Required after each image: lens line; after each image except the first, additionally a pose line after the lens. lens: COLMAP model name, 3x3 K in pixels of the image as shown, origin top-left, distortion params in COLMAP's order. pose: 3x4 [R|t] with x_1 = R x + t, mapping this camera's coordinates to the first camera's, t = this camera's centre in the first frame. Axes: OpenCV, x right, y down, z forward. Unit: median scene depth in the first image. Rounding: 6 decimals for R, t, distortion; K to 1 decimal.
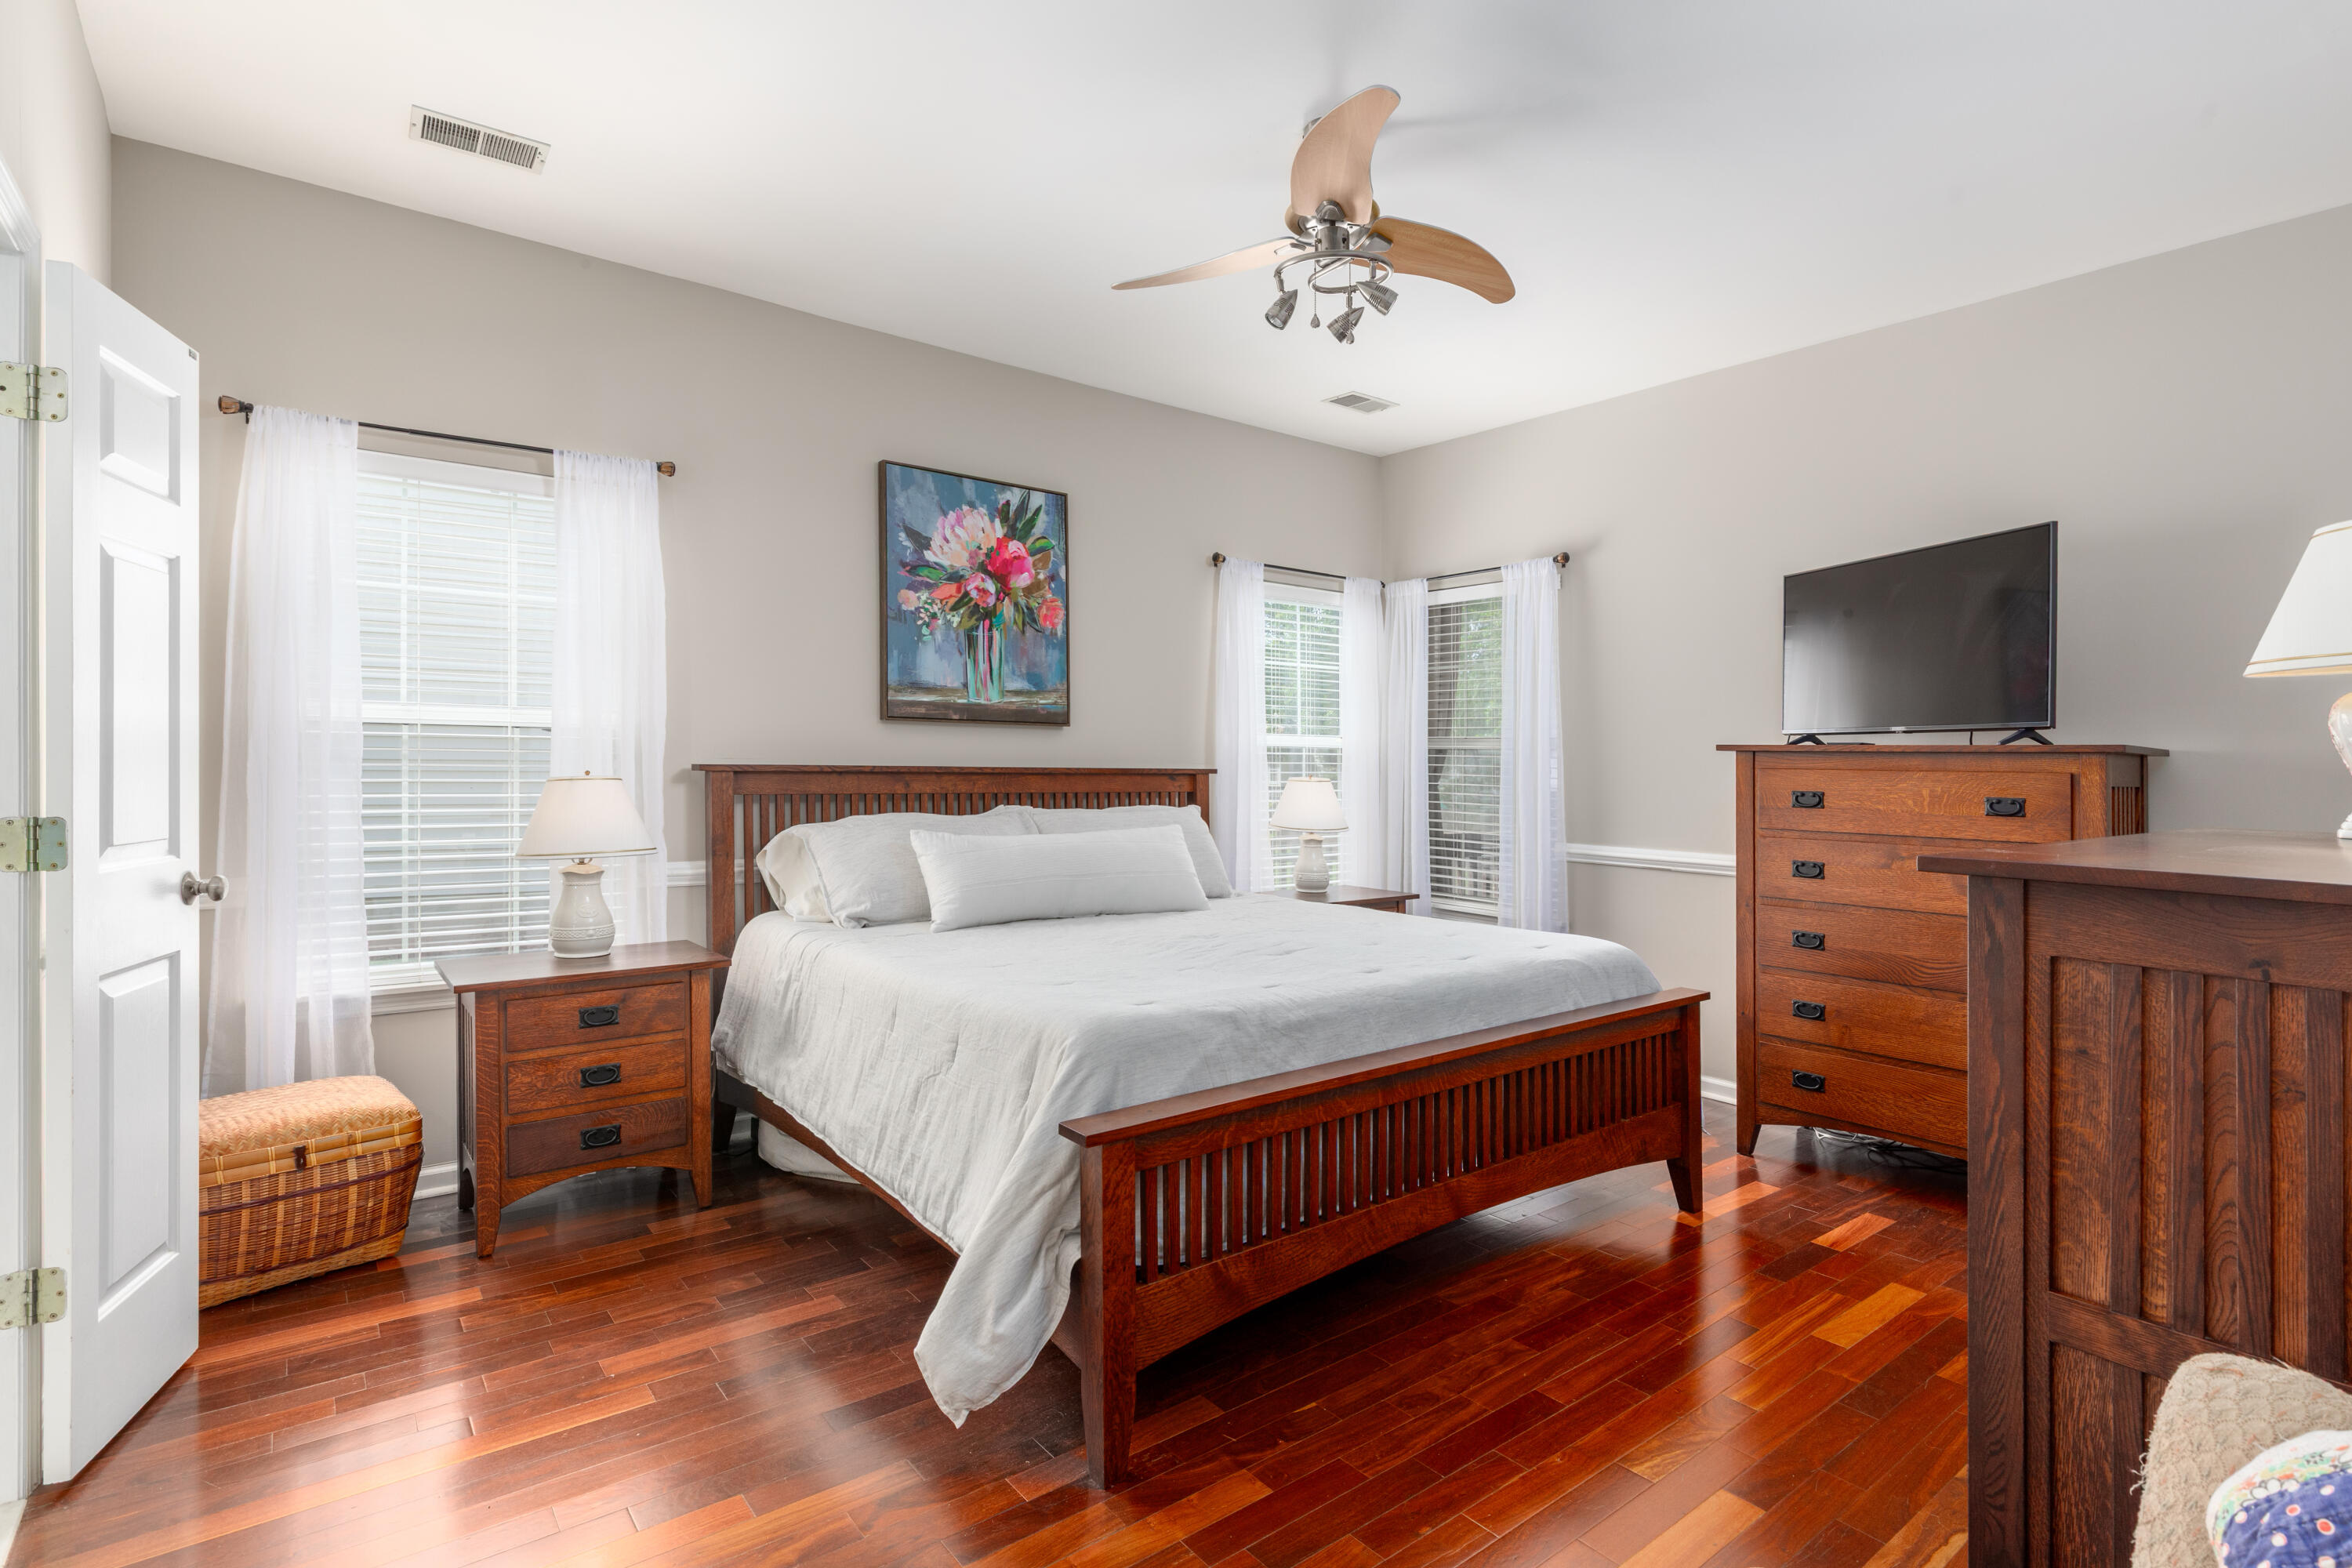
lens RADIAL K [[1178.4, 0, 1174.6], [0, 1178.4, 769.0], [0, 0, 1]] dist [0.002514, 0.000558]
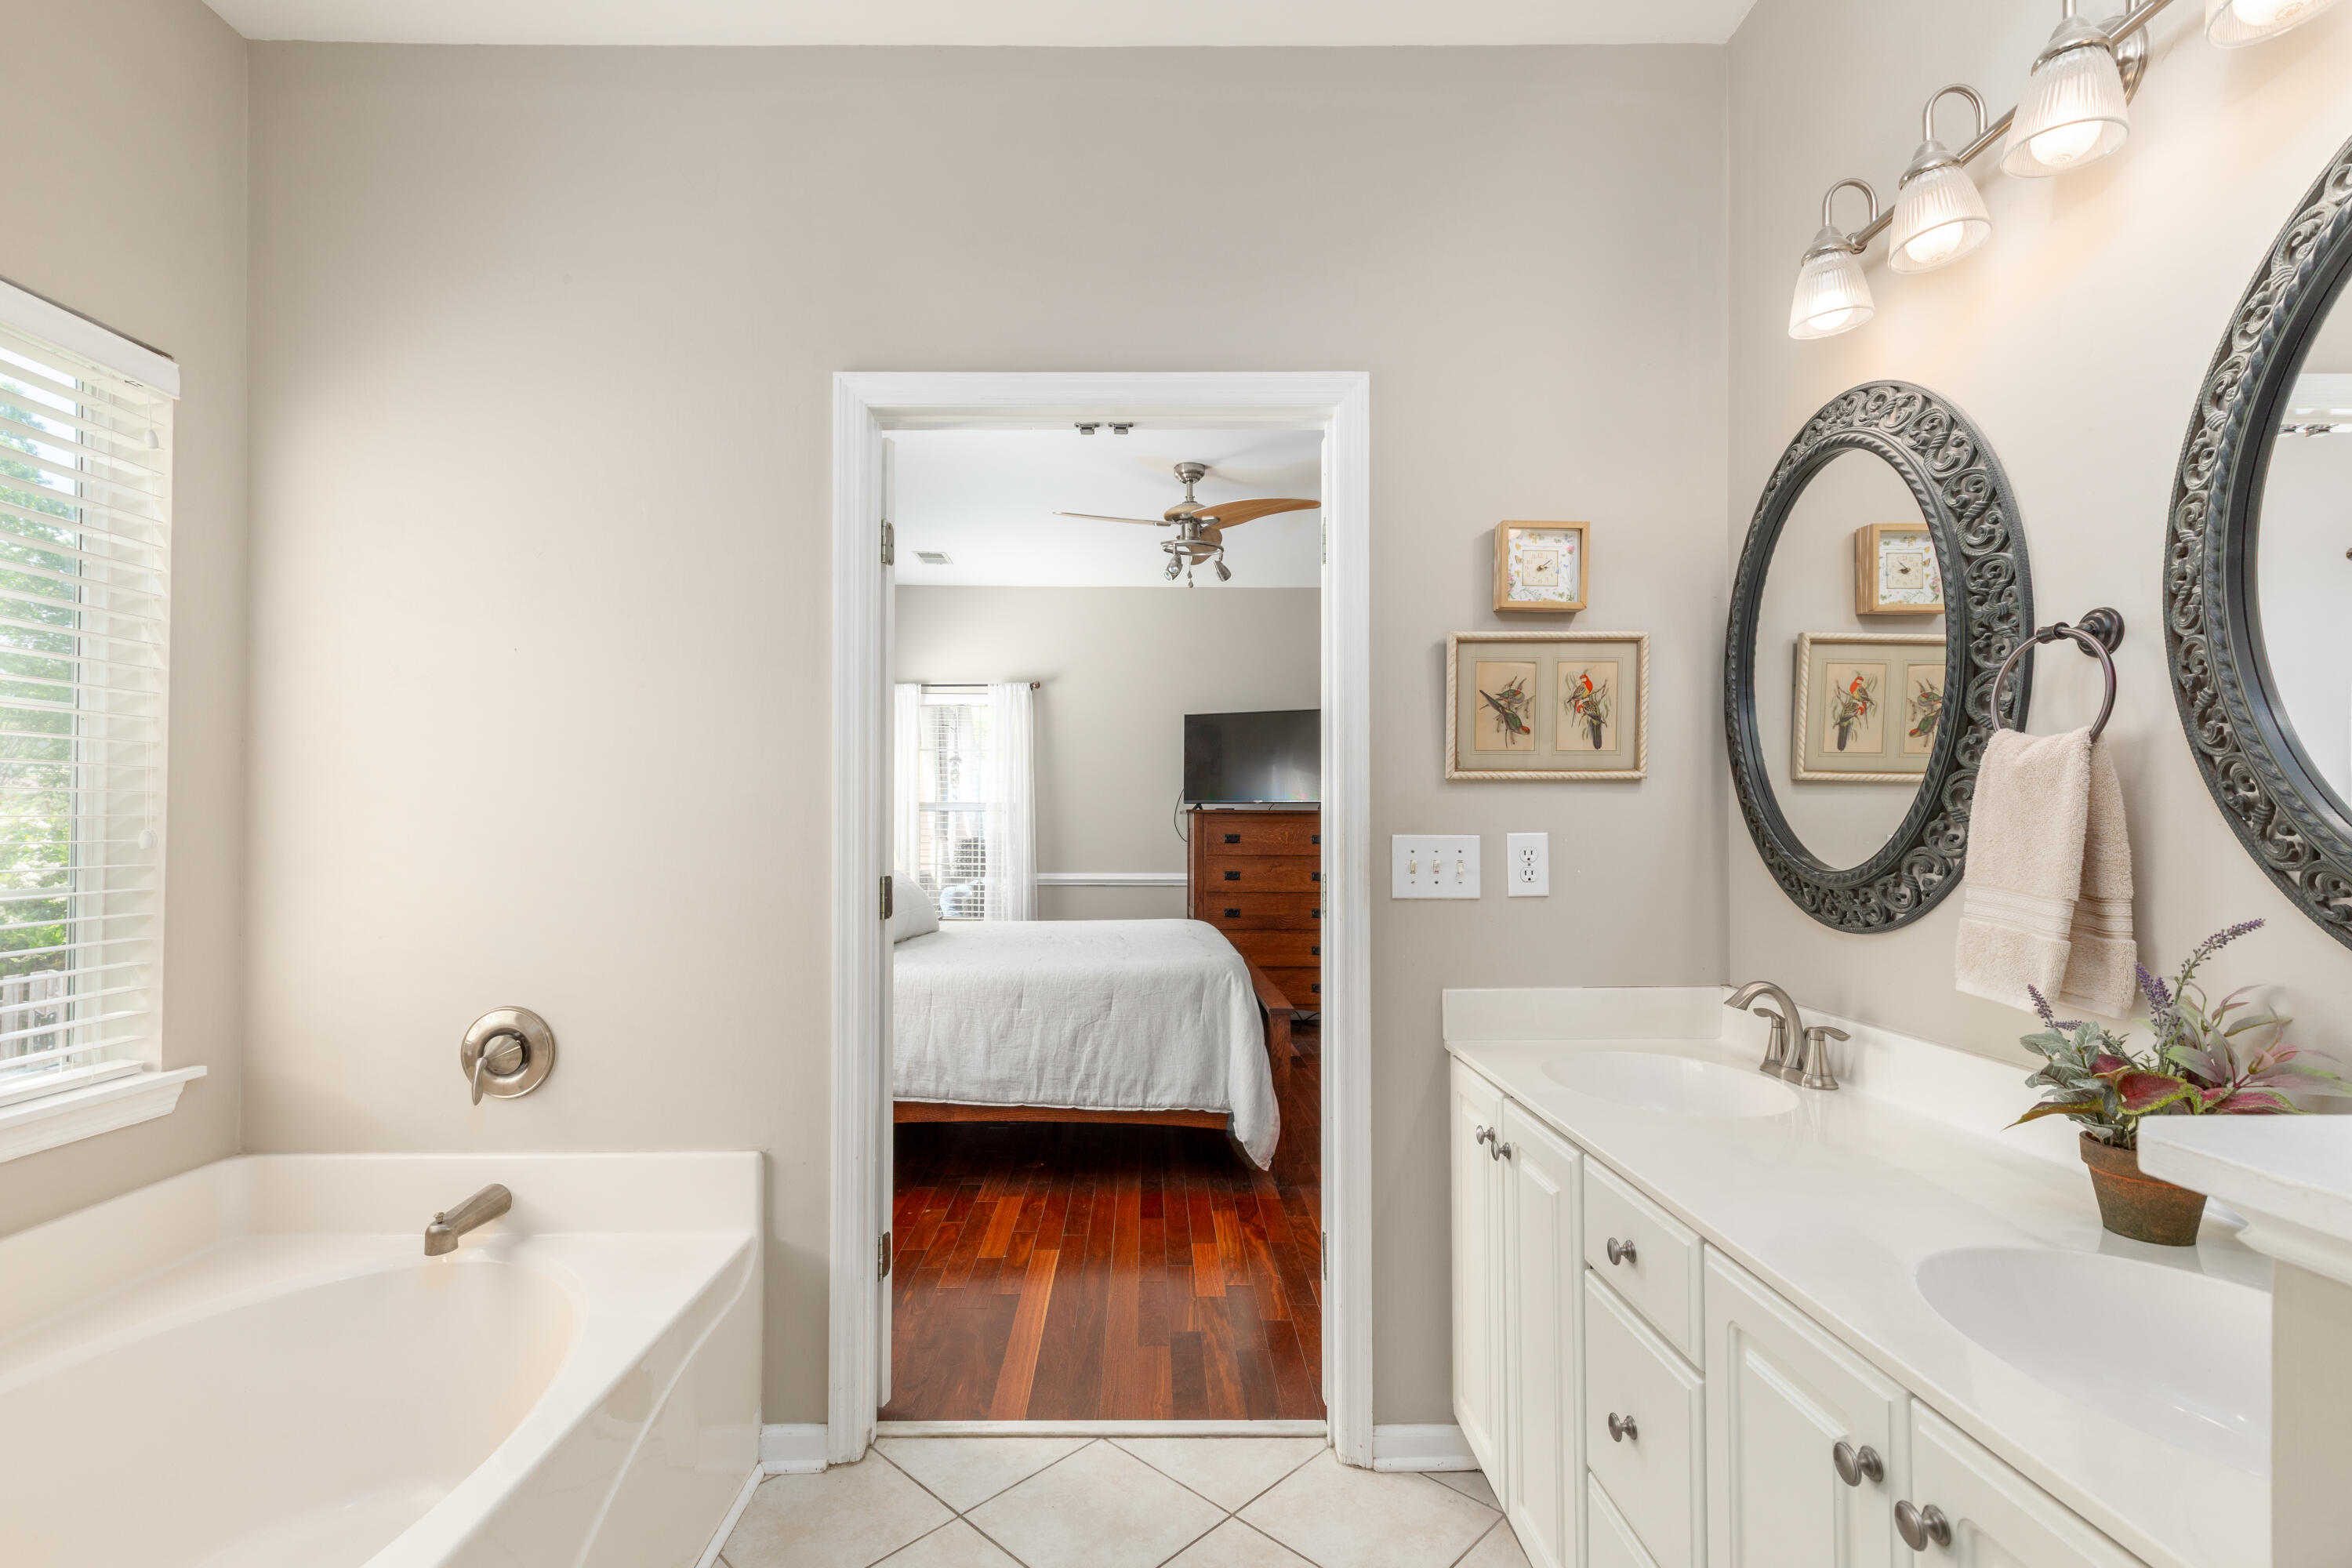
lens RADIAL K [[1068.8, 0, 1173.1], [0, 1068.8, 802.7], [0, 0, 1]] dist [0.001358, 0.000866]
pose [[0.615301, 0.003402, 0.788285, -0.899153], [0.009199, 0.999892, -0.011496, -0.012823], [-0.788238, 0.014325, 0.615203, 0.019230]]
